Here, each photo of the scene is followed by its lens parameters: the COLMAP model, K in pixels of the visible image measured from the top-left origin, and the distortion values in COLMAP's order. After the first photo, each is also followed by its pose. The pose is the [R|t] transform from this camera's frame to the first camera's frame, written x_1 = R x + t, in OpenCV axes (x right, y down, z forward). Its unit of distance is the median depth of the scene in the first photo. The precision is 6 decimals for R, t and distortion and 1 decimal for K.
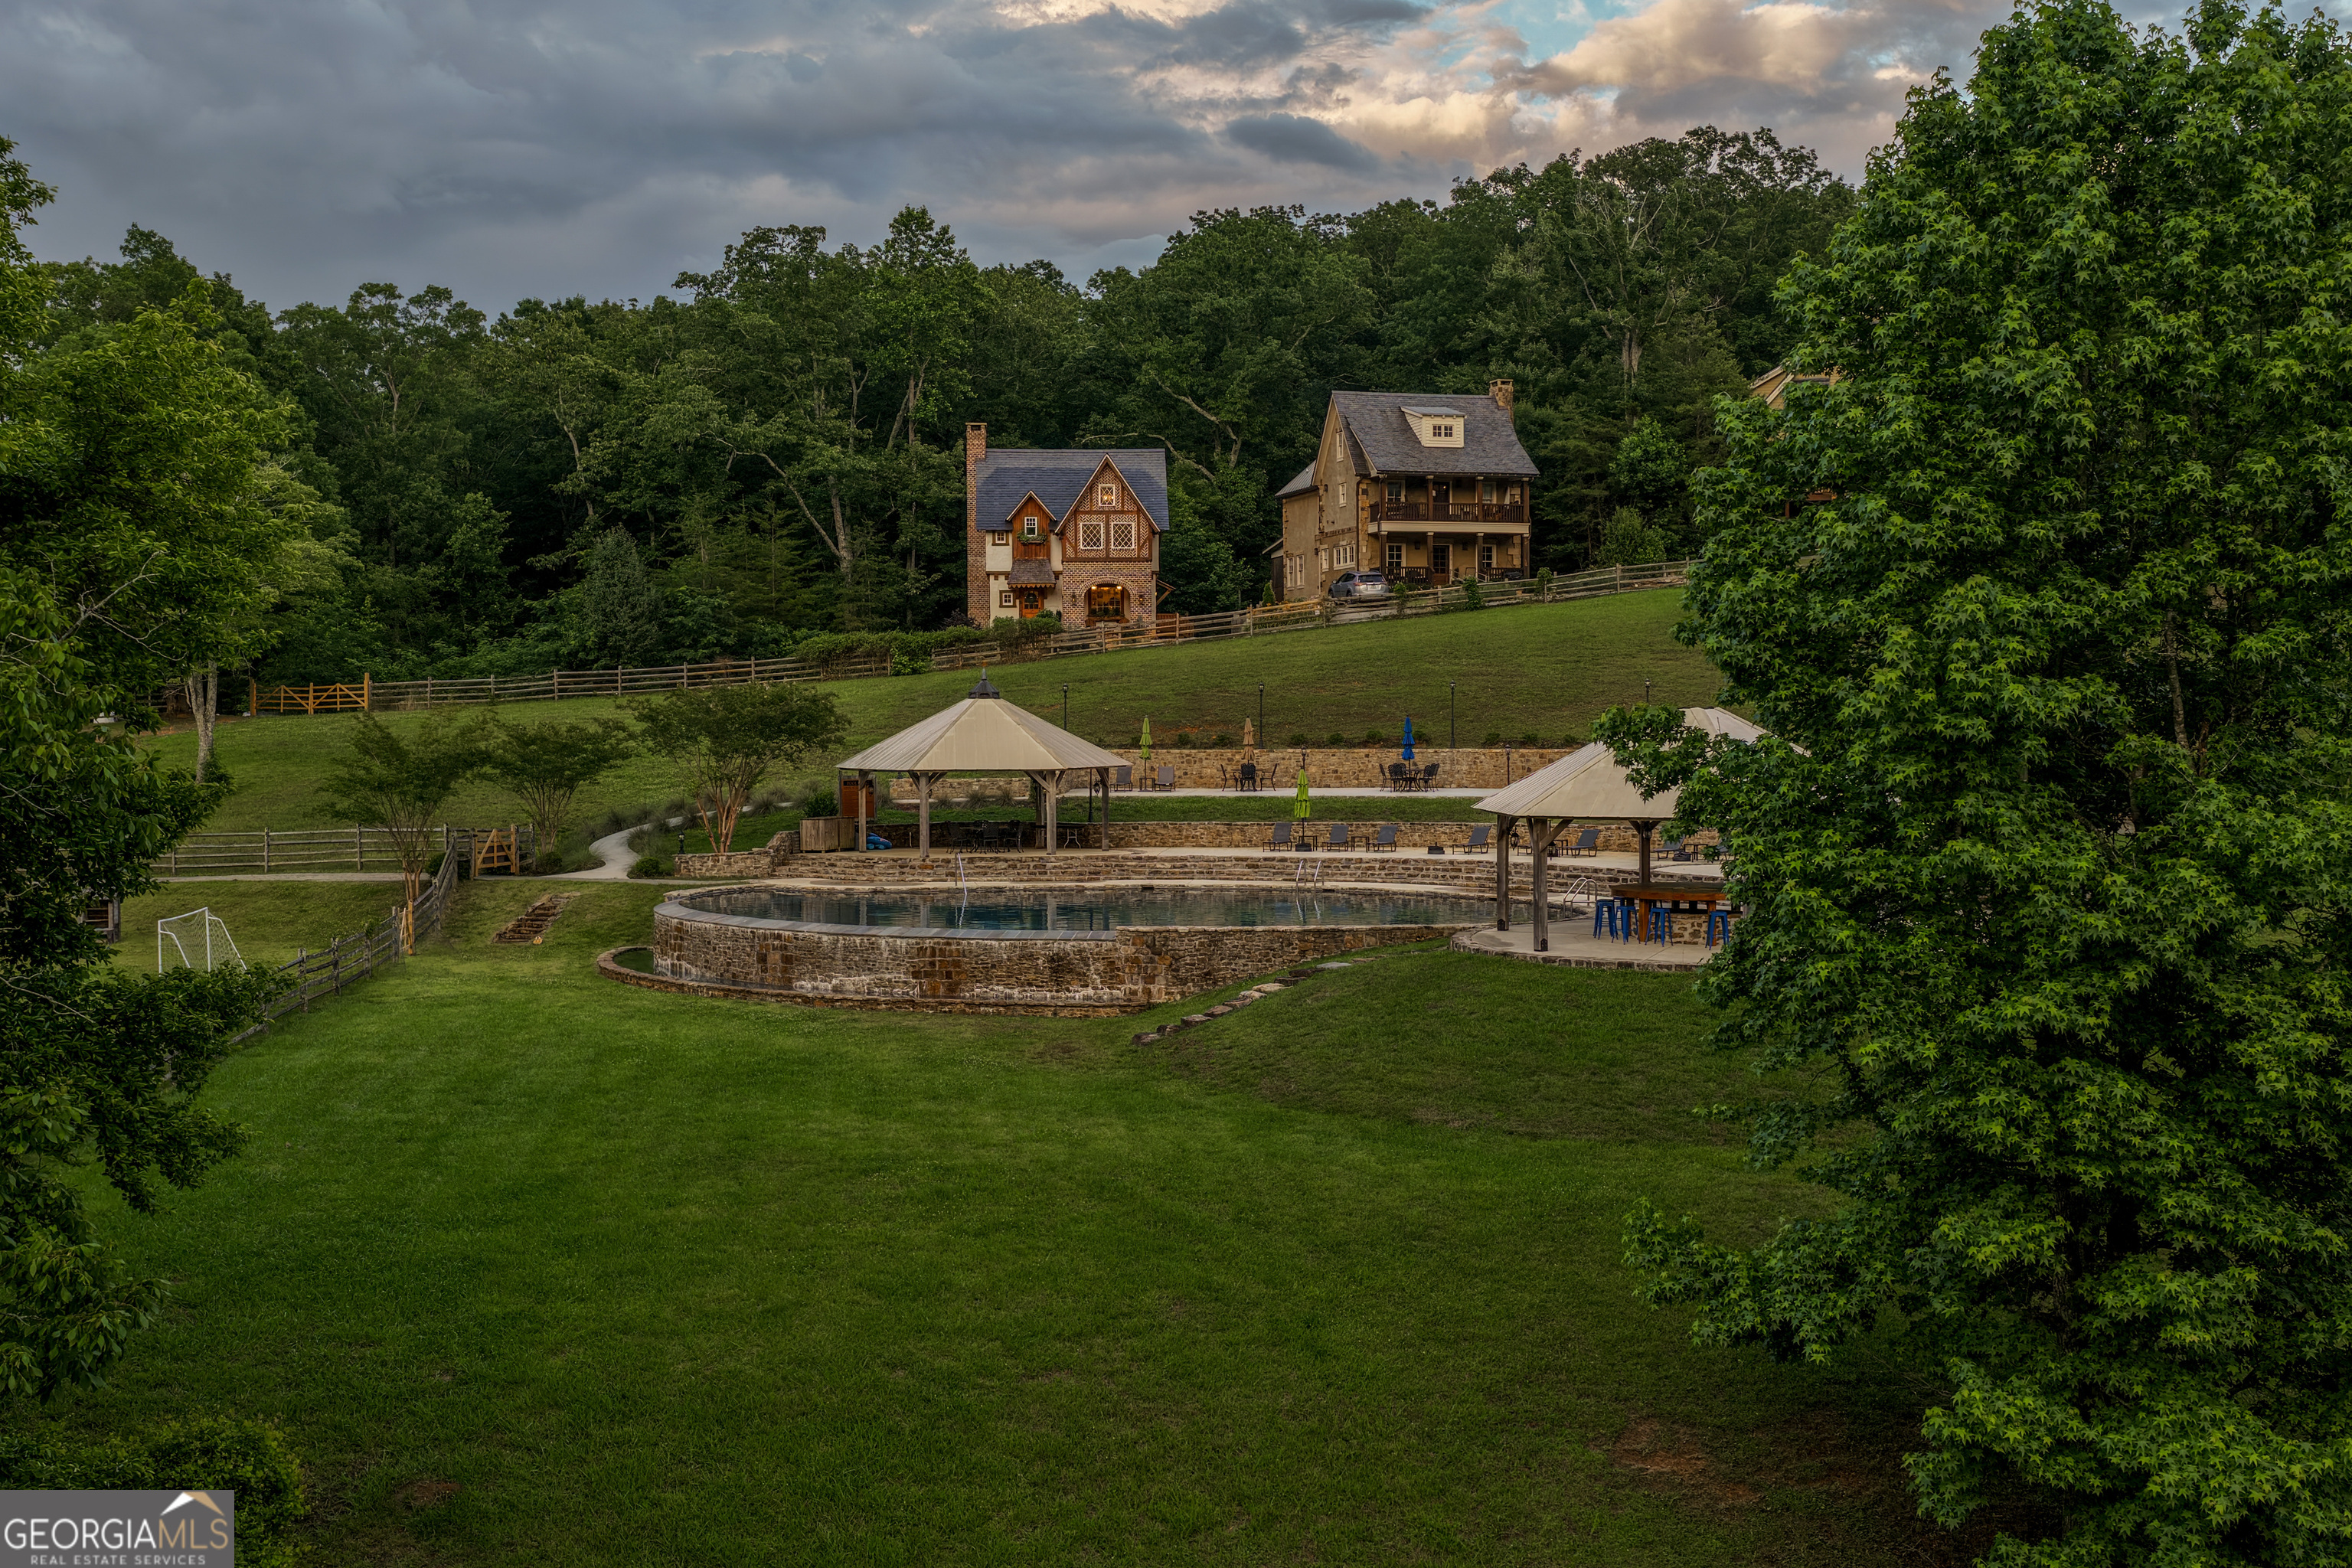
lens RADIAL K [[2422.6, 0, 1168.1], [0, 2422.6, 789.2], [0, 0, 1]] dist [0.002204, 0.000000]
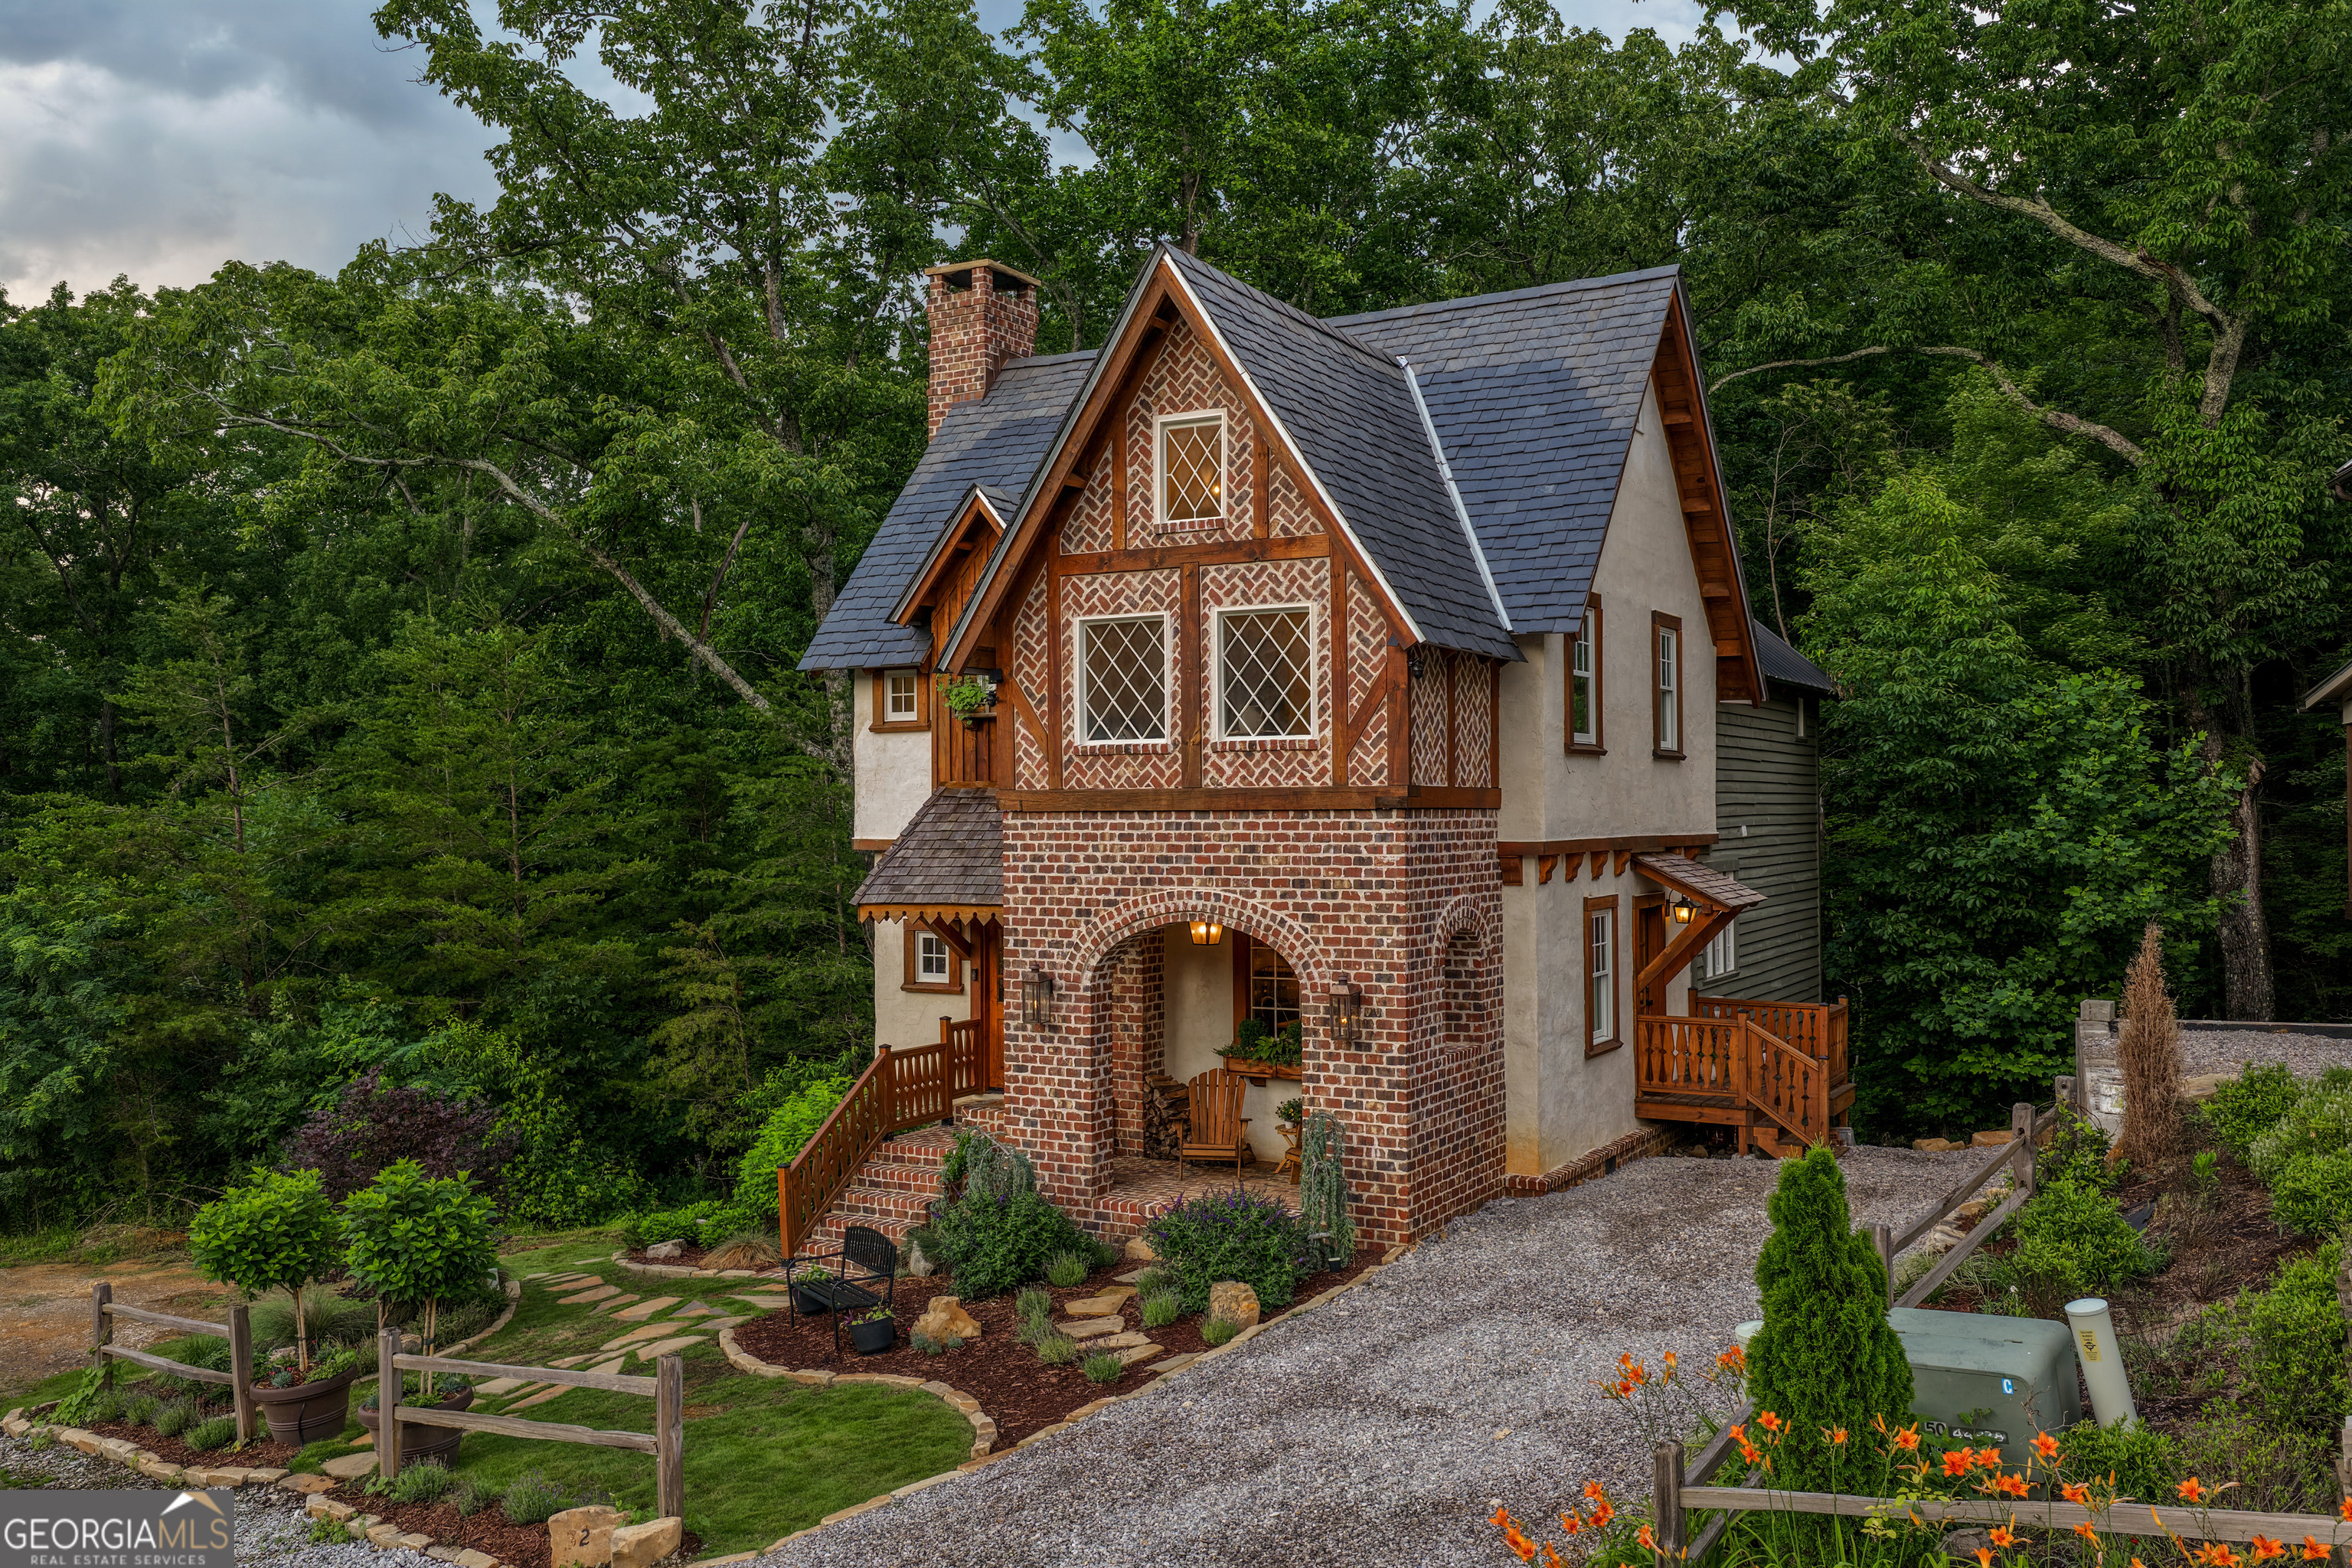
lens RADIAL K [[1976.1, 0, 1173.3], [0, 1976.1, 784.8], [0, 0, 1]] dist [-0.010860, 0.030328]
pose [[0.844620, -0.006787, -0.535324, 0.056539], [-0.018729, 0.998933, -0.042214, -0.087590], [0.535039, 0.045680, 0.843591, 0.849865]]
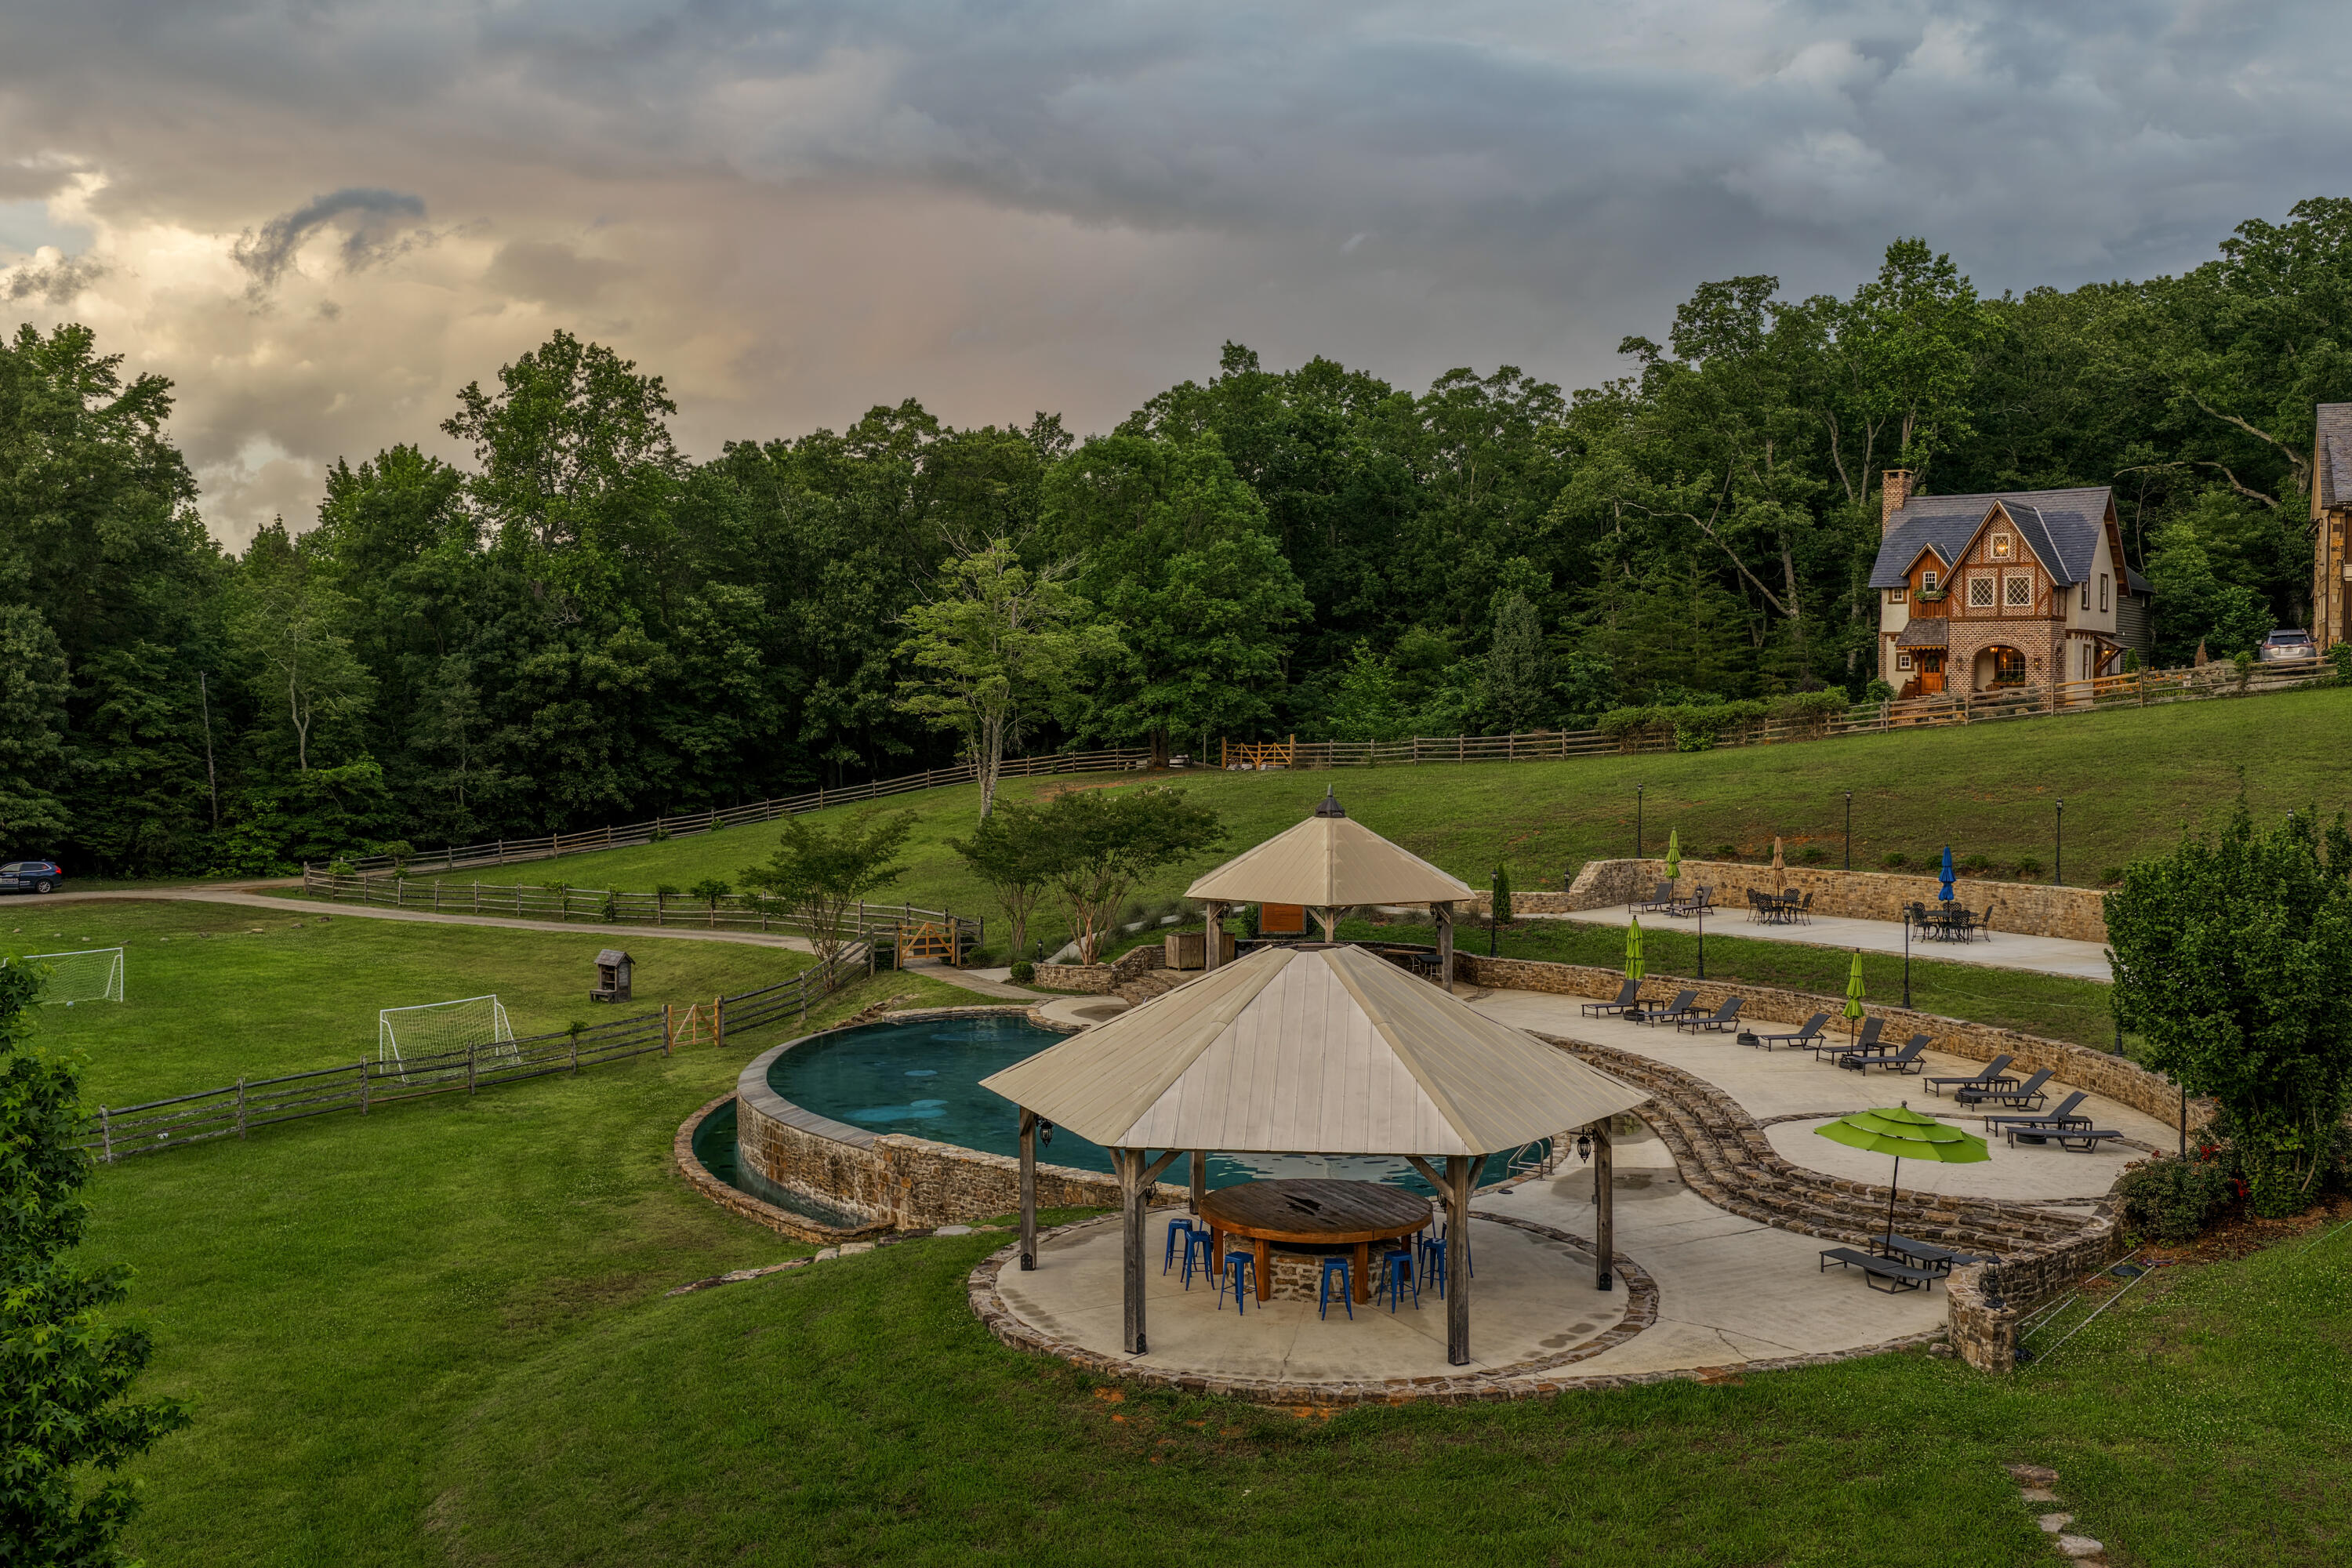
lens RADIAL K [[2134.7, 0, 1216.4], [0, 2134.7, 776.9], [0, 0, 1]] dist [-0.022122, 0.055203]
pose [[0.775805, 0.029838, -0.630267, 0.240135], [-0.029650, 0.999502, 0.010822, -0.036206], [0.630276, 0.010292, 0.776303, 0.212956]]
